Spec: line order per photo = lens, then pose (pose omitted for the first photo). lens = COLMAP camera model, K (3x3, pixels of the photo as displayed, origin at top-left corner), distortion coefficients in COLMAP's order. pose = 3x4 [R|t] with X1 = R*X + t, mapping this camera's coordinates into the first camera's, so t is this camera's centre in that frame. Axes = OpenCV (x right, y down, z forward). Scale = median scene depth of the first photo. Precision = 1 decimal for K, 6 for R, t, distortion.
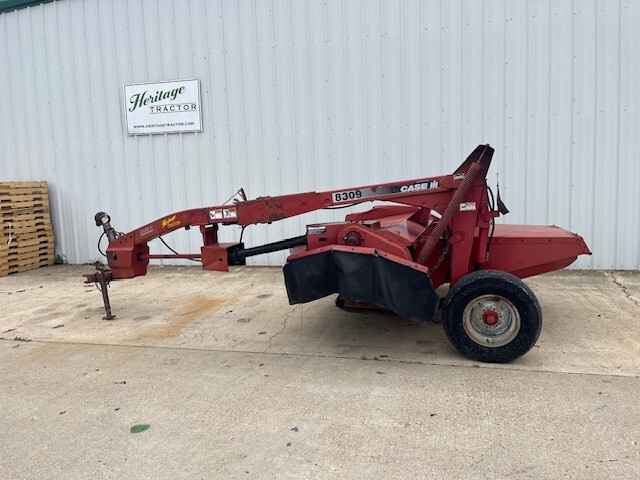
lens RADIAL K [[484.5, 0, 319.0], [0, 484.5, 242.9], [0, 0, 1]] dist [0.079032, -0.107653]
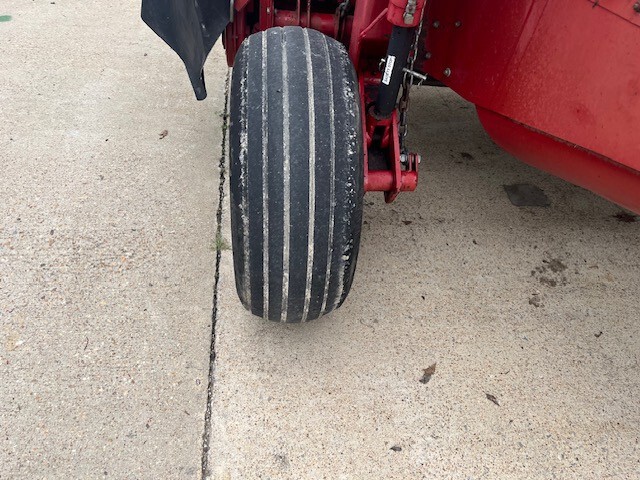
lens RADIAL K [[484.5, 0, 316.5], [0, 484.5, 241.2], [0, 0, 1]] dist [0.079032, -0.107653]
pose [[0.356944, 0.668418, -0.652539, 0.551204], [-0.212377, 0.738332, 0.640127, -0.032286], [0.909663, -0.089905, 0.405500, 0.801610]]
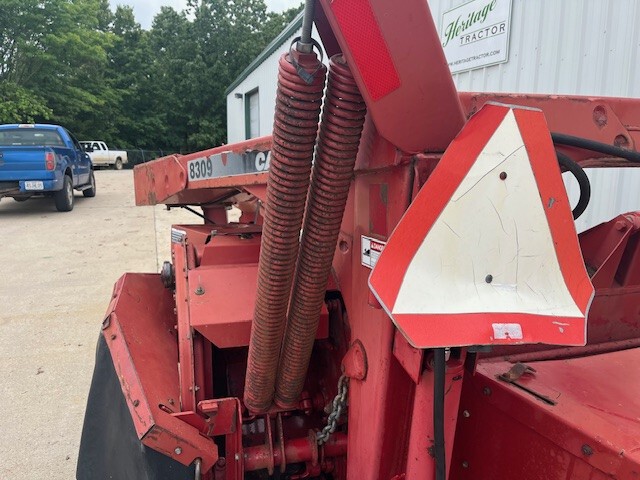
lens RADIAL K [[484.5, 0, 324.8], [0, 484.5, 243.1], [0, 0, 1]] dist [0.079032, -0.107653]
pose [[0.562548, 0.195735, -0.803260, 0.447788], [-0.123895, 0.980558, 0.152171, -0.105586], [0.817428, 0.013917, 0.575862, 0.794936]]
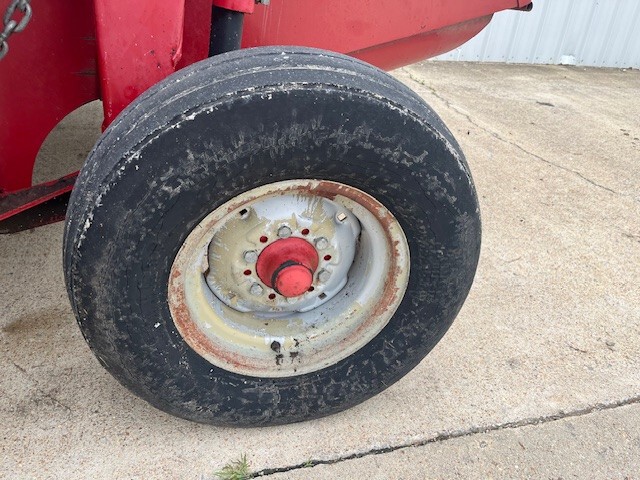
lens RADIAL K [[484.5, 0, 322.8], [0, 484.5, 244.9], [0, 0, 1]] dist [0.079032, -0.107653]
pose [[0.854900, -0.166973, 0.491189, 0.228732], [-0.052300, 0.914230, 0.401806, 0.045667], [-0.516150, -0.369193, 0.772843, 0.739090]]
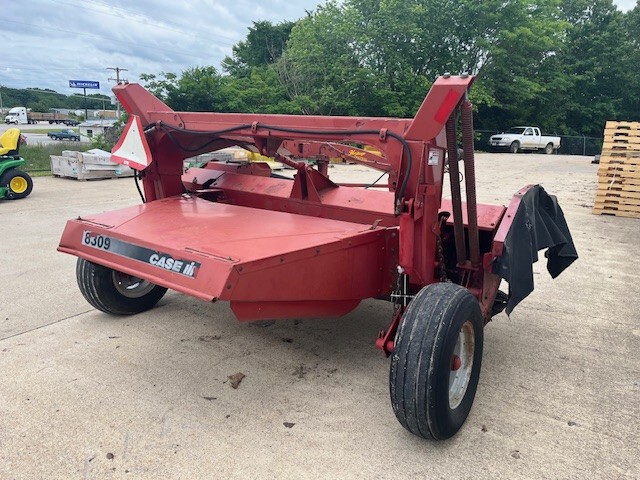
lens RADIAL K [[484.5, 0, 324.3], [0, 484.5, 241.7], [0, 0, 1]] dist [0.079032, -0.107653]
pose [[-0.302284, 0.248270, -0.920319, 1.014438], [-0.137785, 0.943966, 0.299905, -0.219153], [0.943207, 0.217463, -0.251138, 1.457742]]
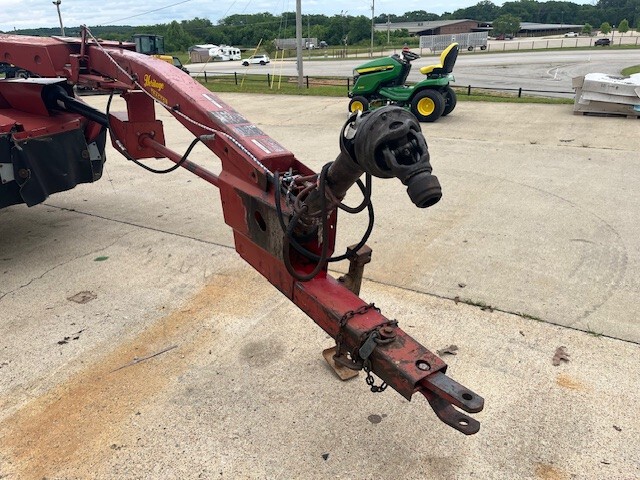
lens RADIAL K [[484.5, 0, 318.9], [0, 484.5, 242.7], [0, 0, 1]] dist [0.079032, -0.107653]
pose [[-0.961339, -0.050962, 0.270610, -0.664139], [0.089844, 0.870898, 0.483181, -0.153571], [-0.260298, 0.488814, -0.832650, 1.659096]]
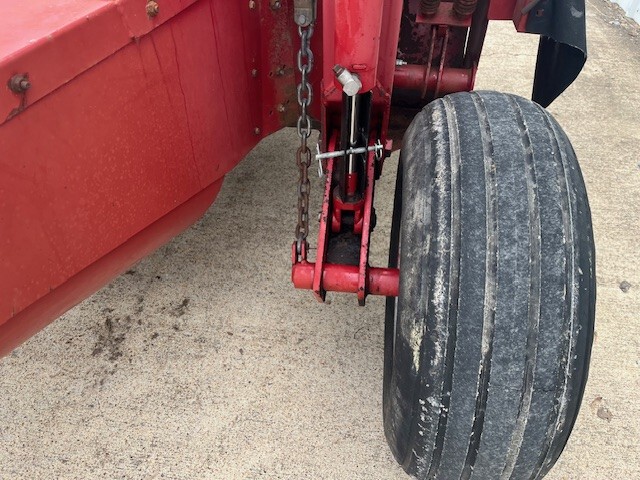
lens RADIAL K [[484.5, 0, 316.1], [0, 484.5, 242.7], [0, 0, 1]] dist [0.079032, -0.107653]
pose [[0.136371, 0.698589, -0.702408, 0.626190], [-0.136040, 0.715520, 0.685218, -0.104252], [0.981273, 0.002112, 0.192613, 1.360301]]
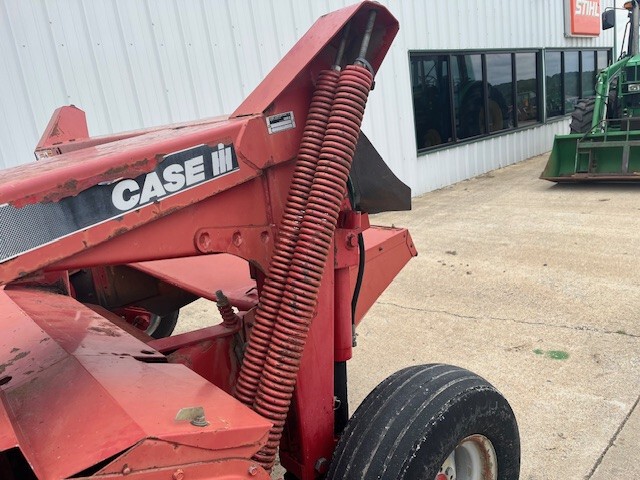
lens RADIAL K [[484.5, 0, 331.7], [0, 484.5, 231.0], [0, 0, 1]] dist [0.079032, -0.107653]
pose [[0.513478, -0.228348, 0.827163, 0.040598], [0.204725, 0.968707, 0.140336, -0.100908], [-0.833324, 0.097281, 0.544158, 0.764327]]
